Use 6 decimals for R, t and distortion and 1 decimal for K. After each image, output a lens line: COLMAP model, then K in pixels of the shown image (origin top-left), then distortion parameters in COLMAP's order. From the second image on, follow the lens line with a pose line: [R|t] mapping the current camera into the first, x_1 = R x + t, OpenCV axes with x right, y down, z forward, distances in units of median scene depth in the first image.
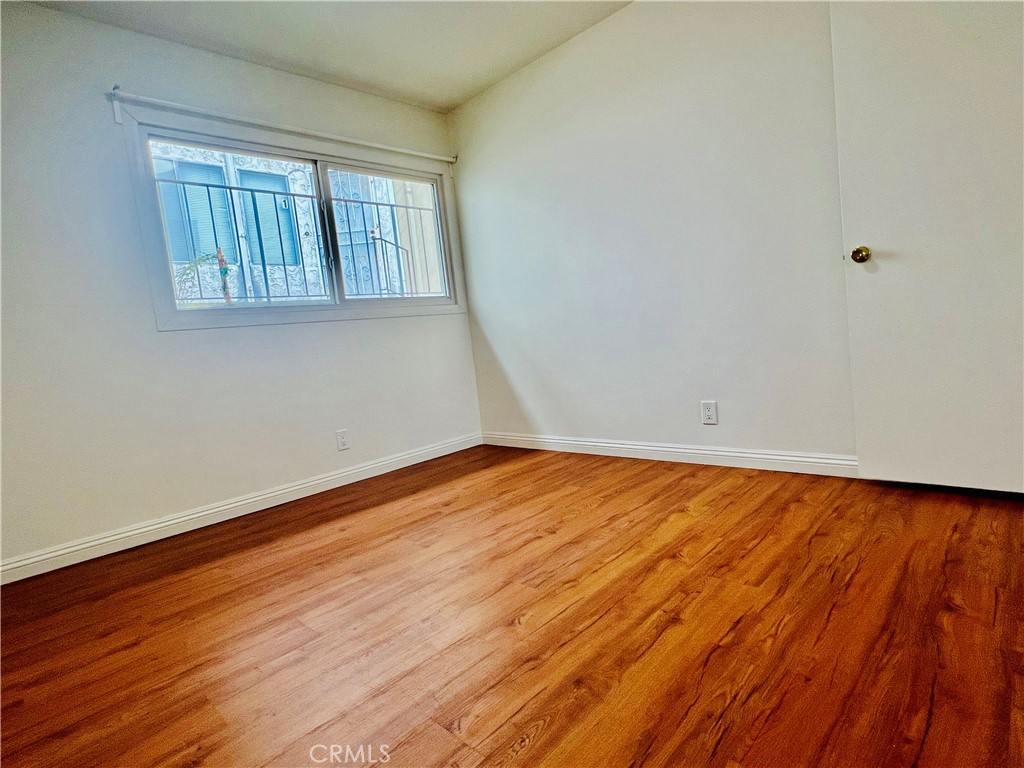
lens RADIAL K [[548.9, 0, 504.0], [0, 548.9, 389.0], [0, 0, 1]] dist [-0.005017, 0.002938]
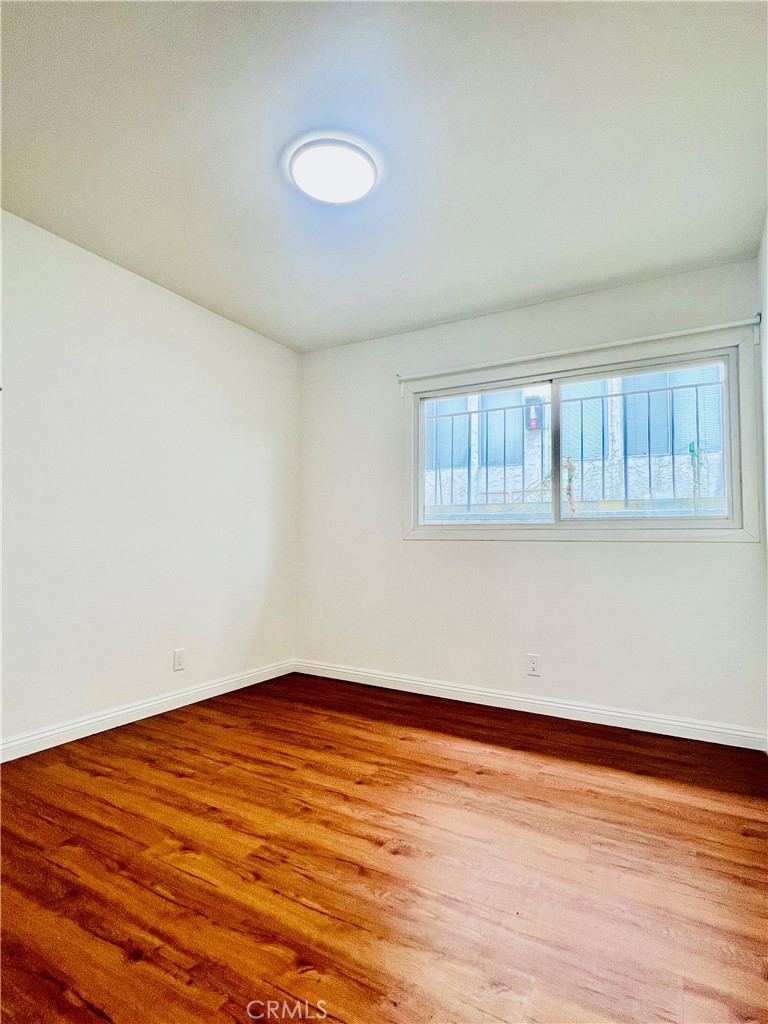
lens RADIAL K [[548.9, 0, 390.8], [0, 548.9, 505.9], [0, 0, 1]] dist [-0.005017, 0.002938]
pose [[0.231585, 0.049307, -0.971564, 0.803394], [-0.124992, 0.991945, 0.020548, -0.243512], [0.964751, 0.116679, 0.235883, 0.716777]]
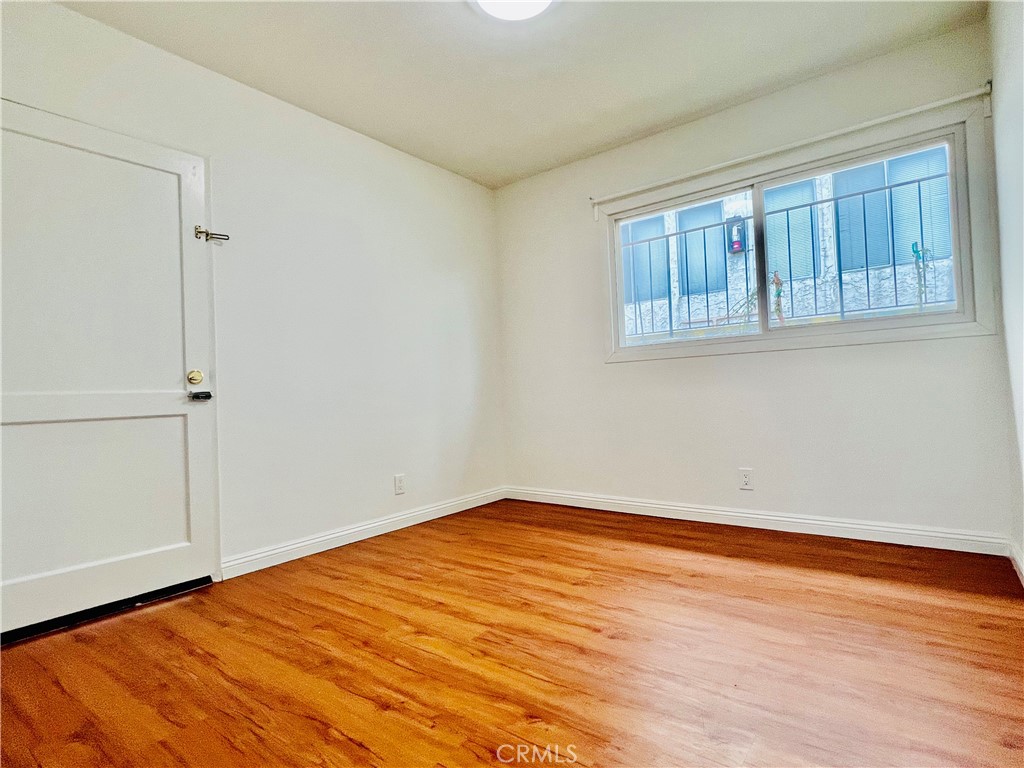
lens RADIAL K [[548.9, 0, 515.5], [0, 548.9, 381.5], [0, 0, 1]] dist [-0.005017, 0.002938]
pose [[0.100216, 0.085448, -0.991290, 0.835060], [-0.062700, 0.994868, 0.079418, -0.176249], [0.992988, 0.054195, 0.105059, 0.714154]]
